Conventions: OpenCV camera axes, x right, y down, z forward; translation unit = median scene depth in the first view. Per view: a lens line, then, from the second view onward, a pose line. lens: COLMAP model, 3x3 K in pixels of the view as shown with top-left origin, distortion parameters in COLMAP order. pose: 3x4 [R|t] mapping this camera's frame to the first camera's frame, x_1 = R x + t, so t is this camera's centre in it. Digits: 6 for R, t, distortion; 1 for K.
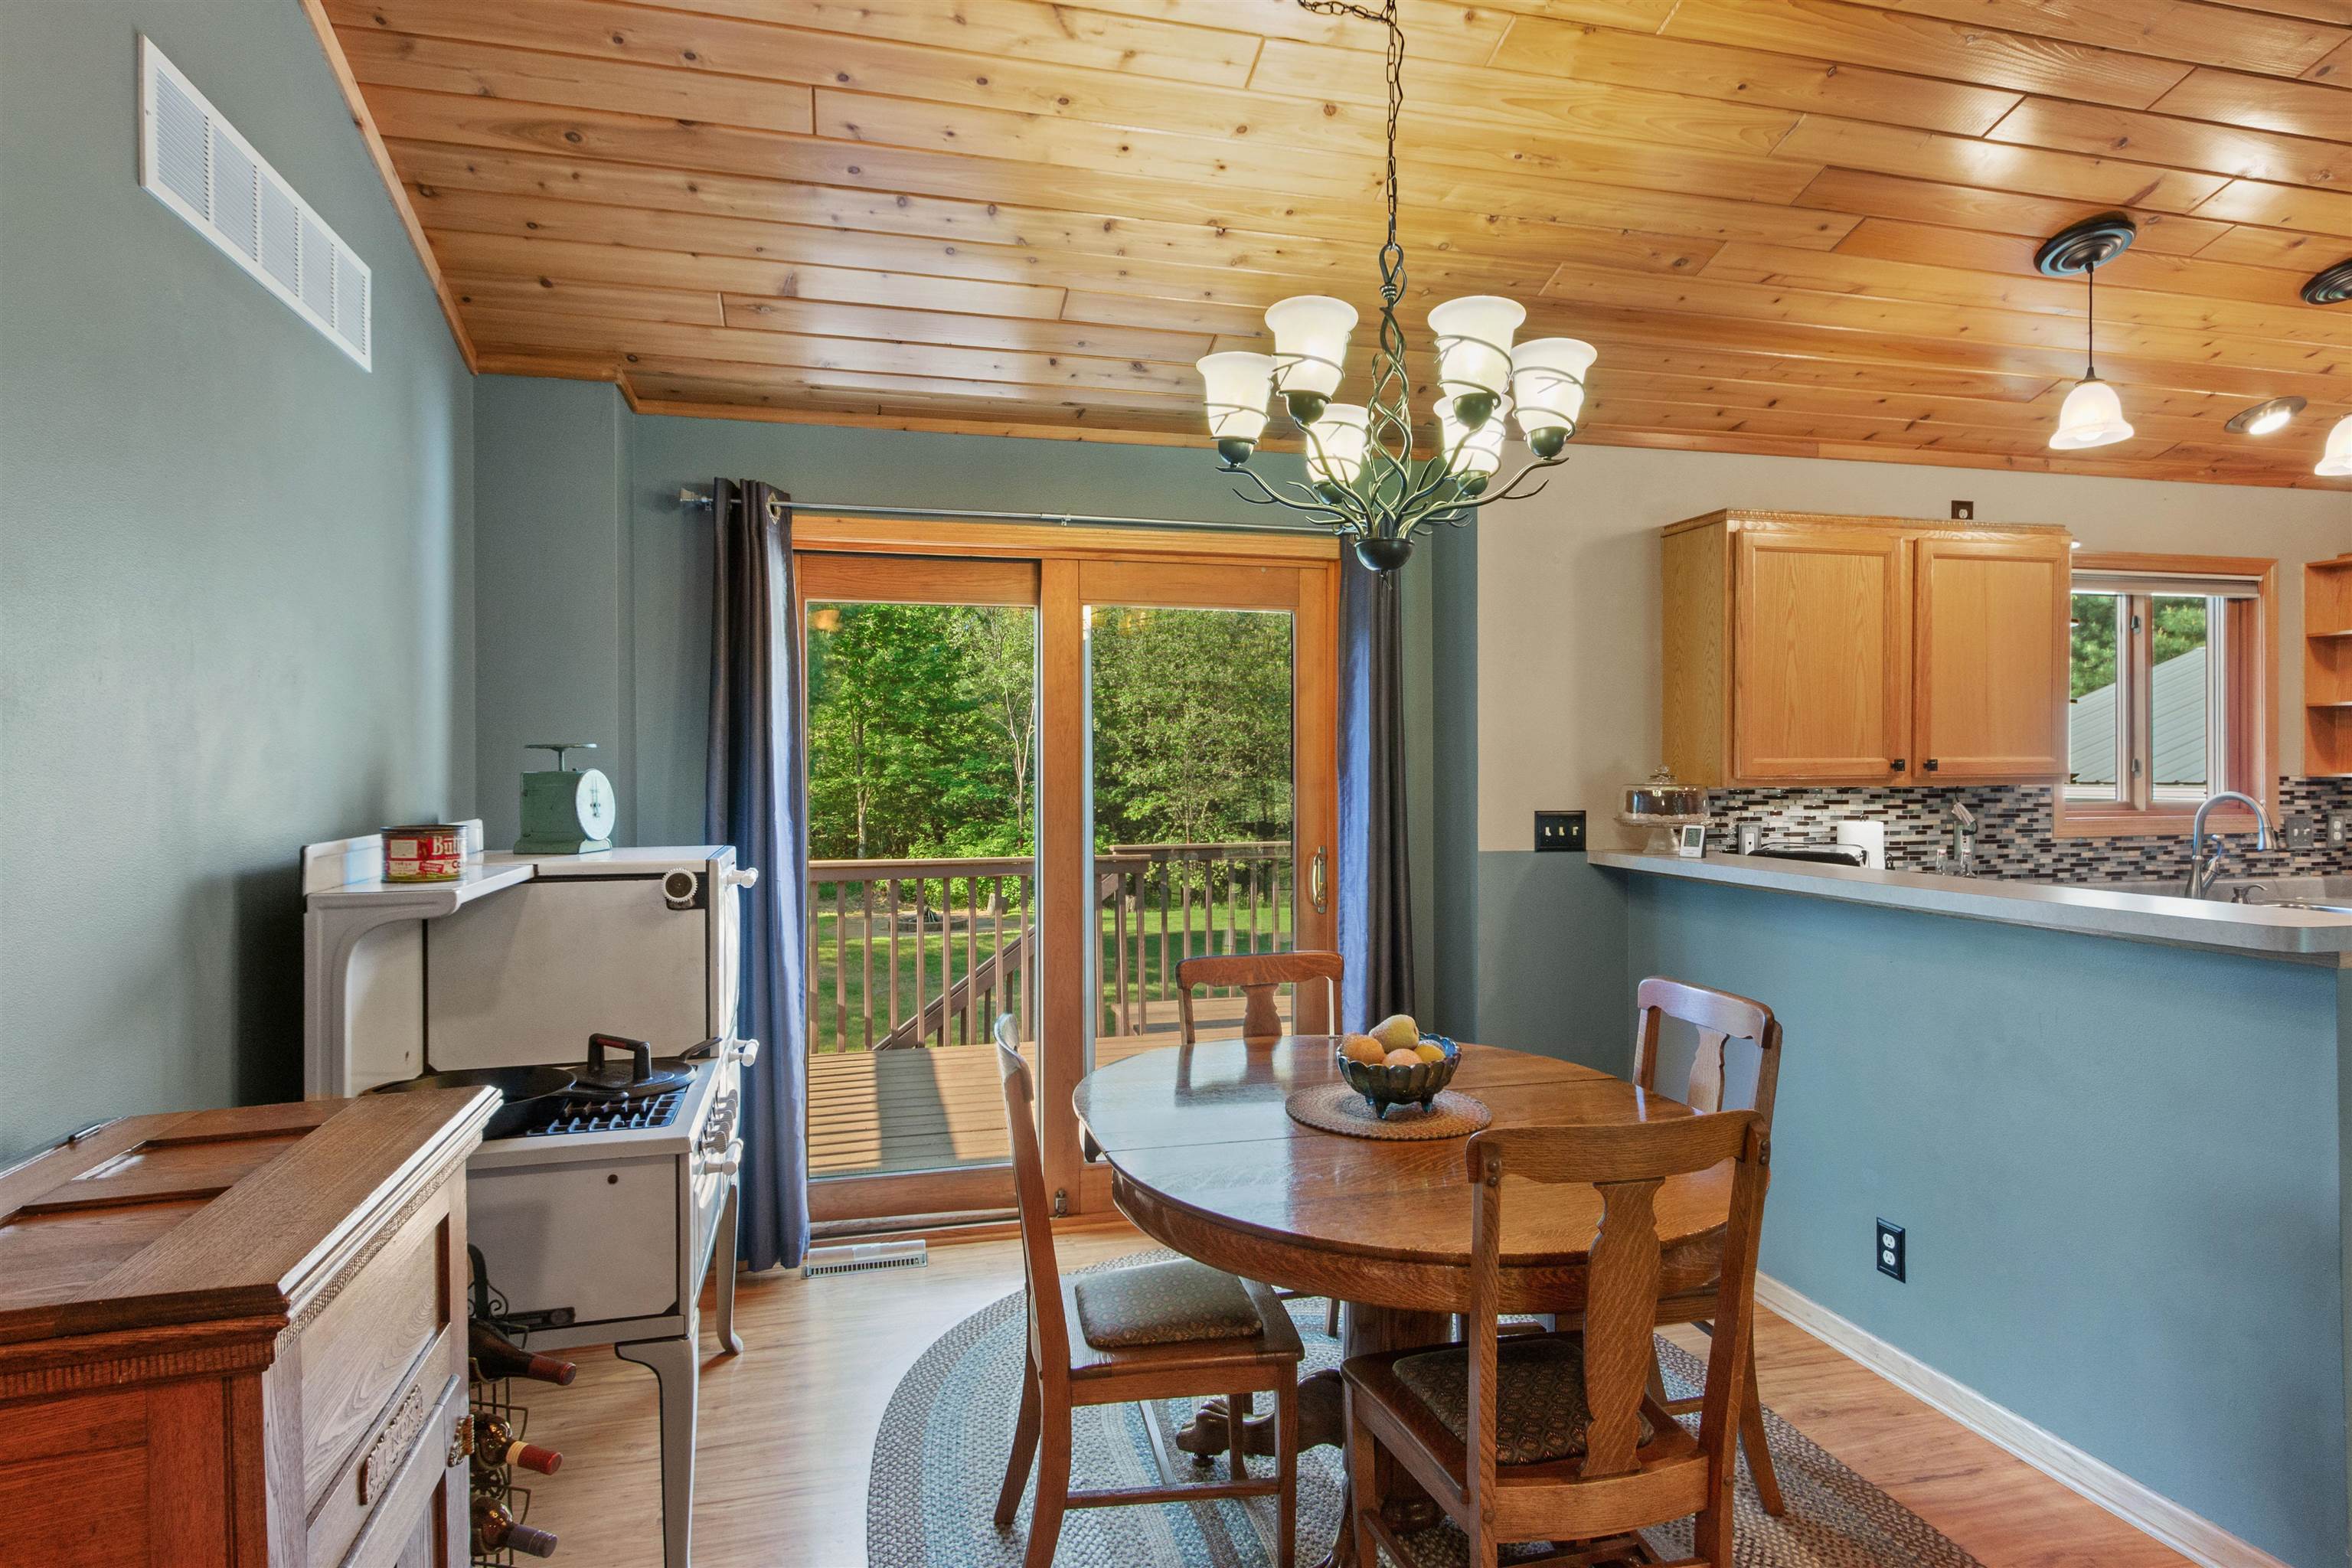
lens RADIAL K [[1283.8, 0, 1166.4], [0, 1283.8, 774.7], [0, 0, 1]] dist [0.005517, -0.001381]
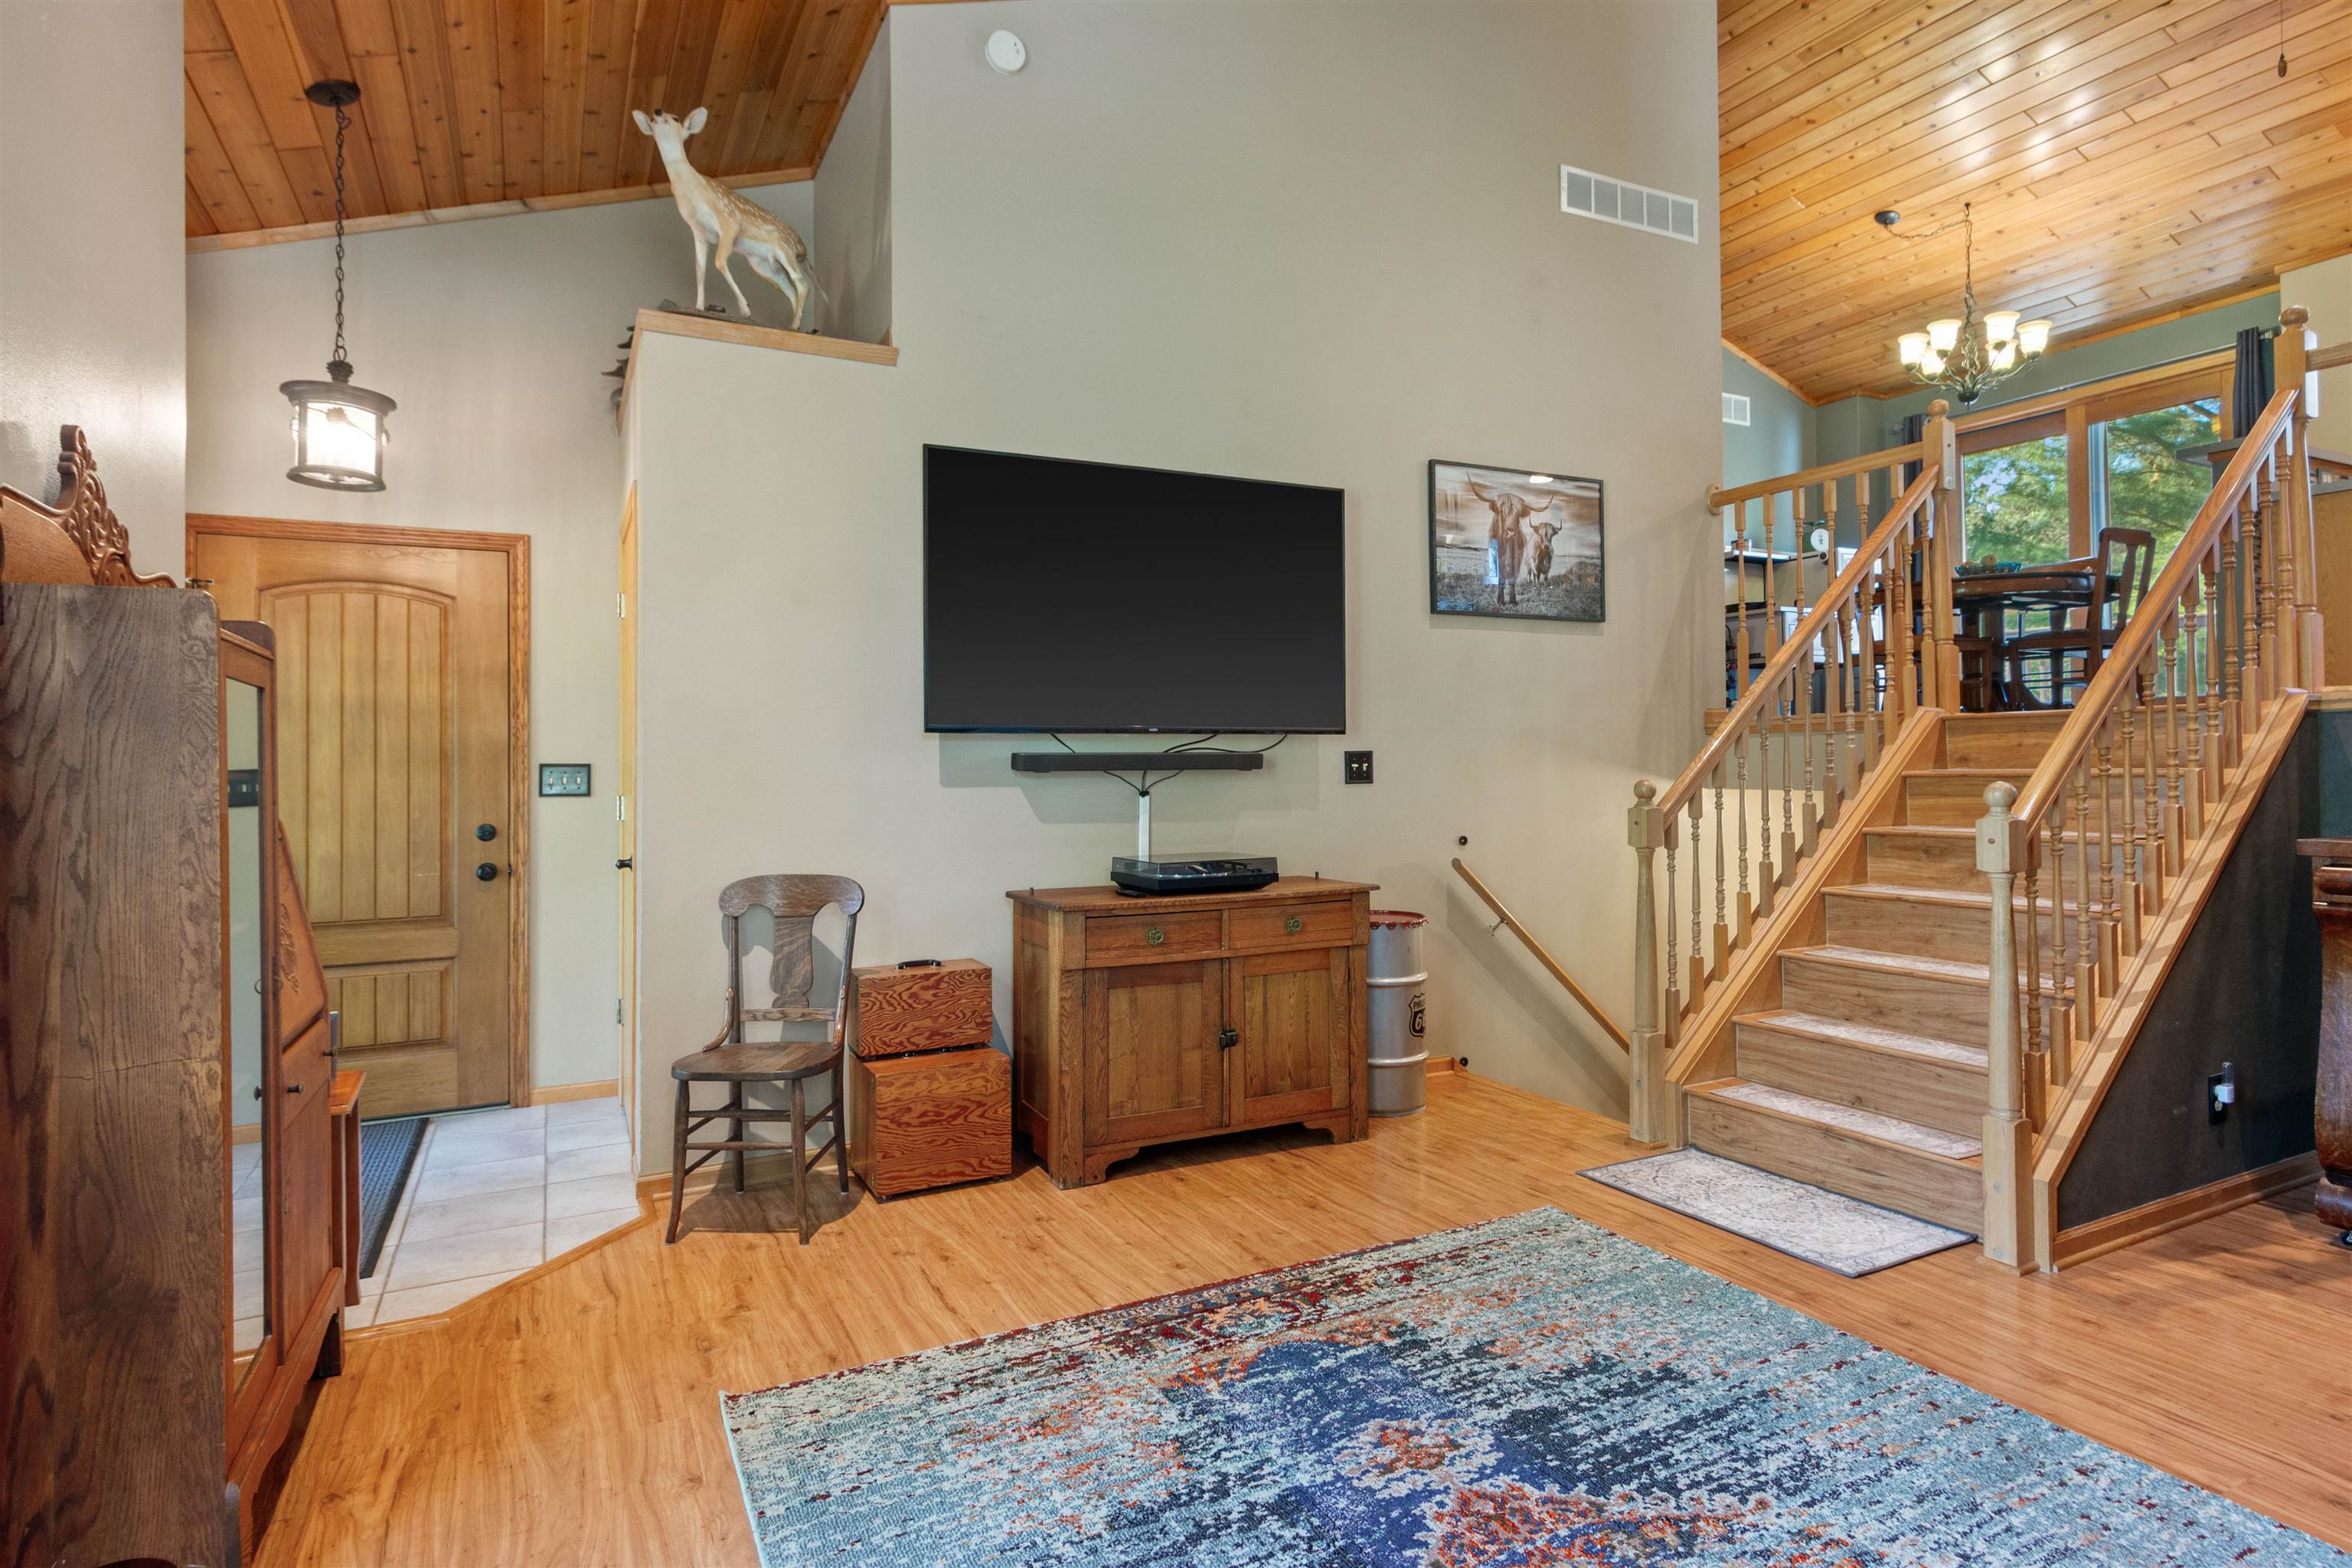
lens RADIAL K [[1233.9, 0, 1184.8], [0, 1233.9, 748.1], [0, 0, 1]] dist [0.008987, -0.000364]
pose [[0.228094, -0.011057, -0.973576, 1.473927], [0.003554, 0.999938, -0.010524, 0.385383], [0.973633, -0.001060, 0.228119, -0.824171]]
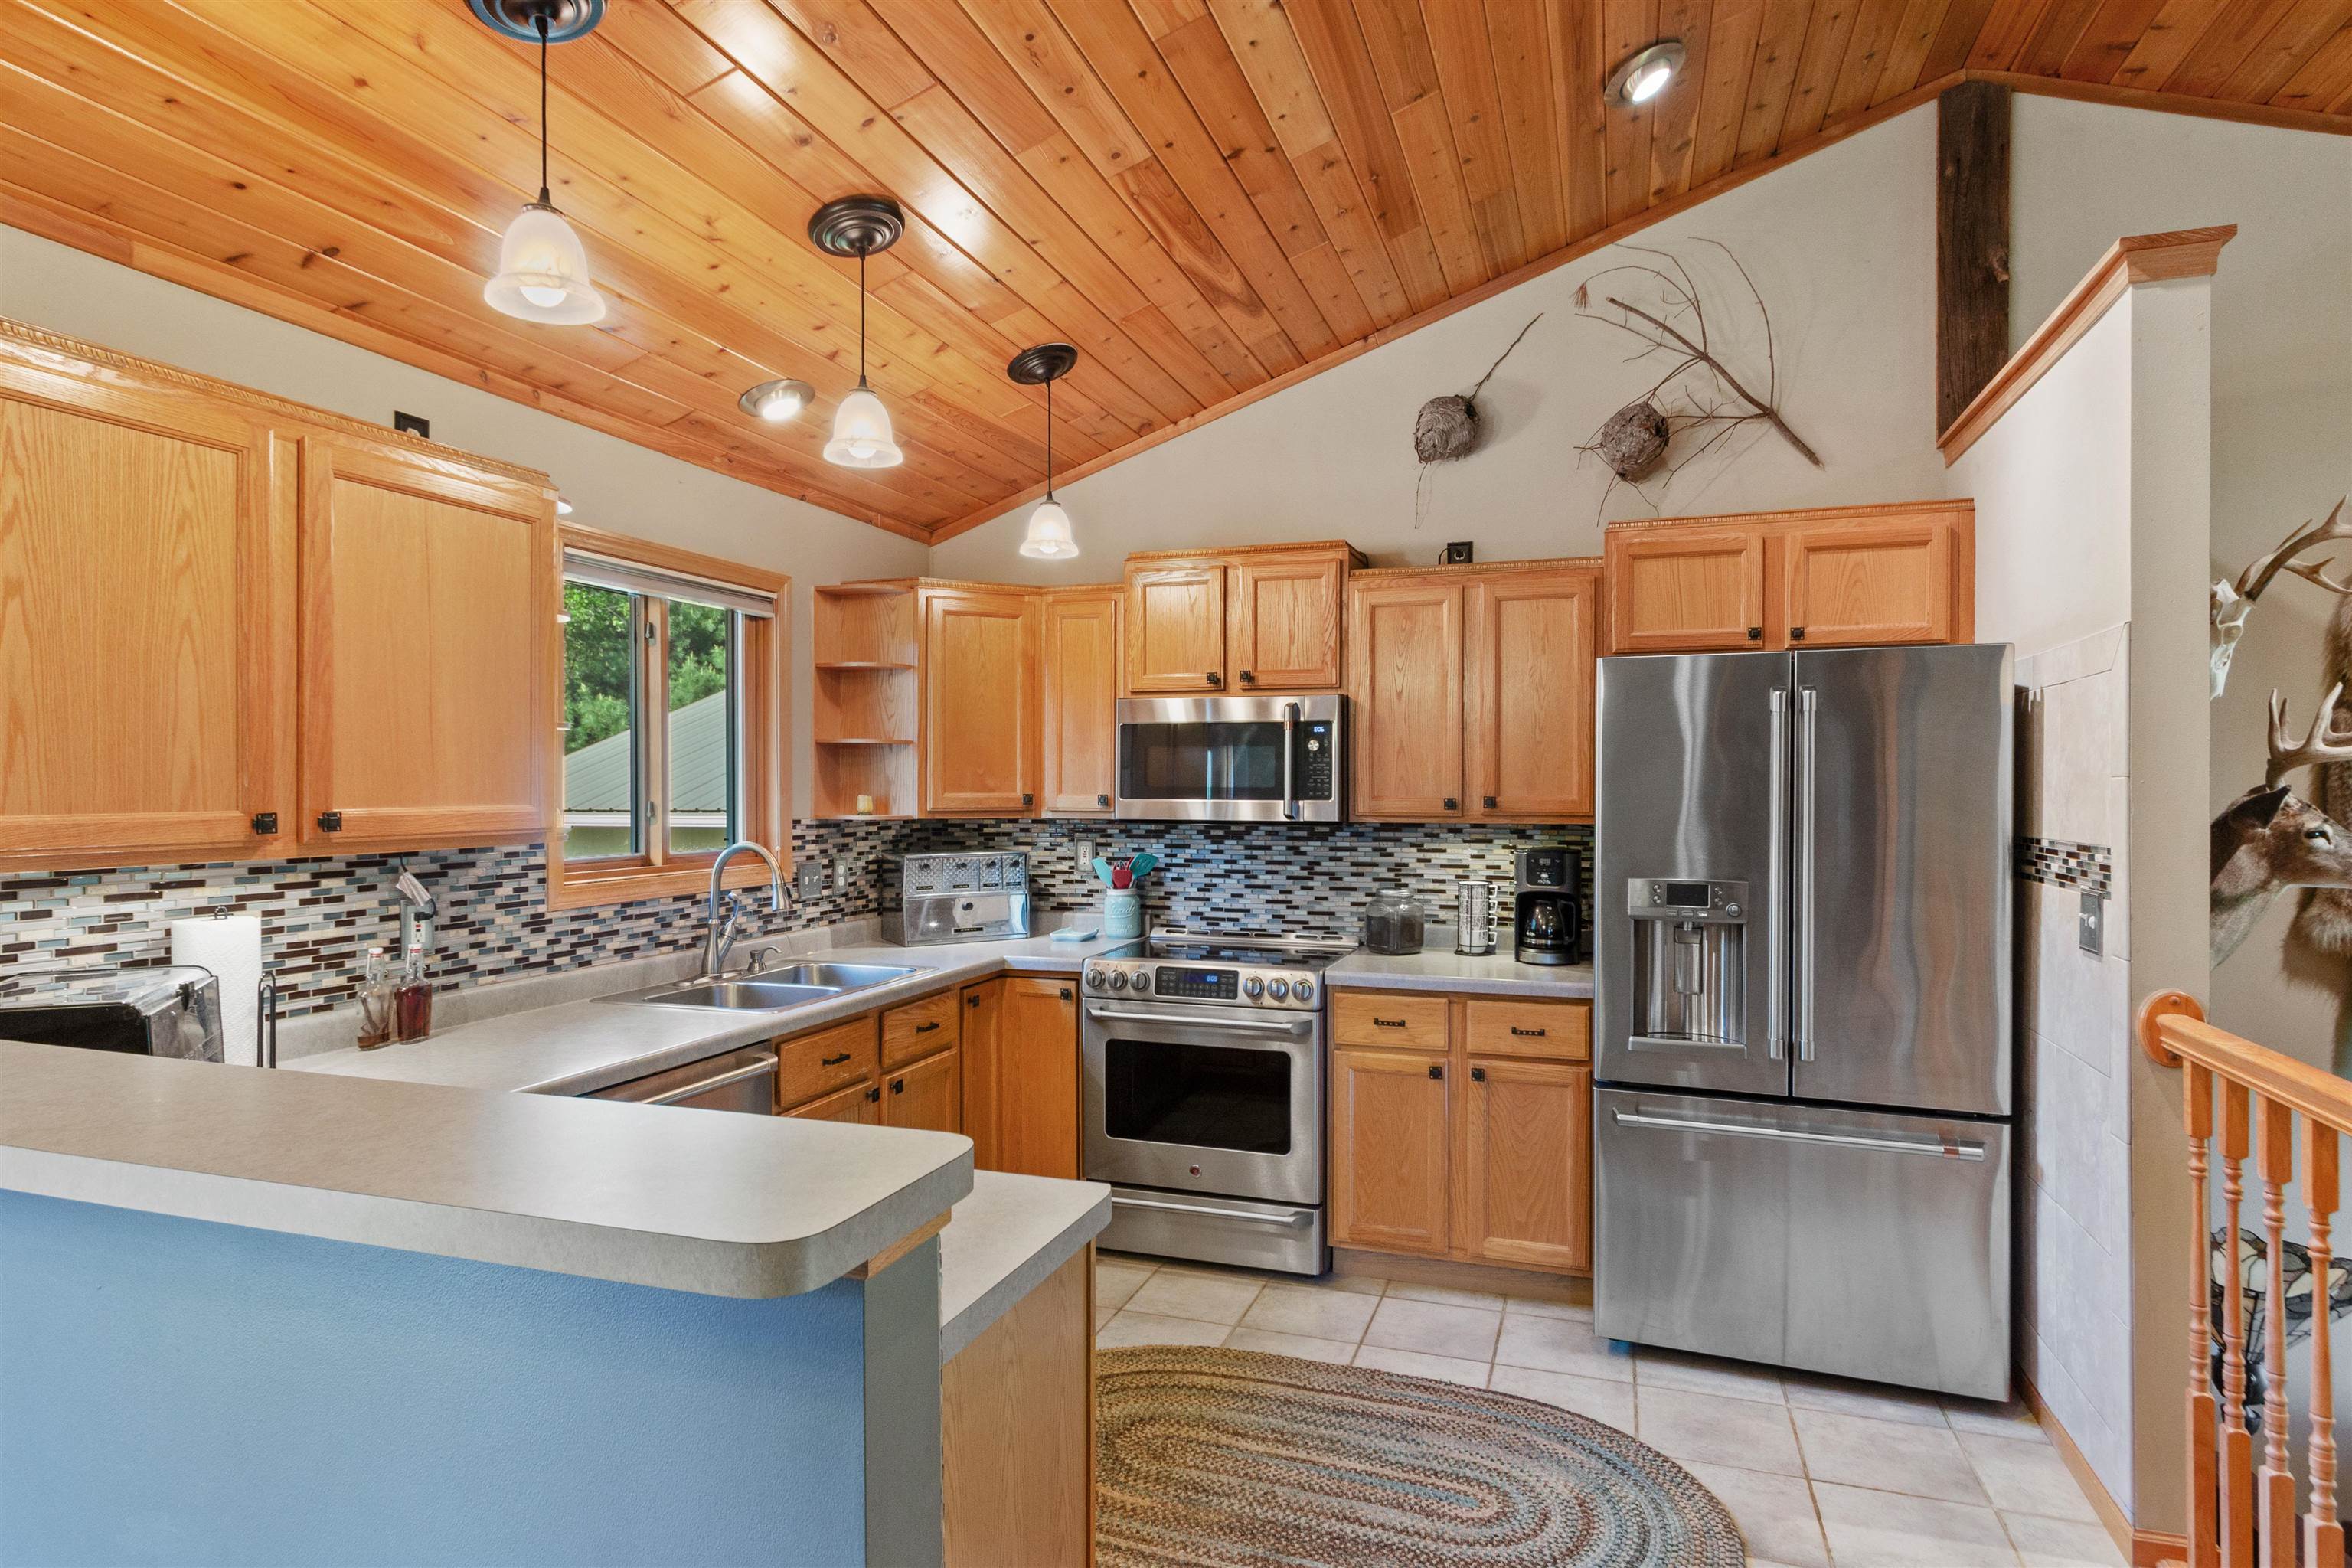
lens RADIAL K [[1293.7, 0, 1165.2], [0, 1293.7, 791.7], [0, 0, 1]] dist [0.008574, -0.000337]
pose [[0.550010, -0.000717, 0.835158, 0.284863], [0.002003, 0.999998, -0.000460, -0.019153], [-0.835156, 0.001925, 0.550011, 0.322165]]
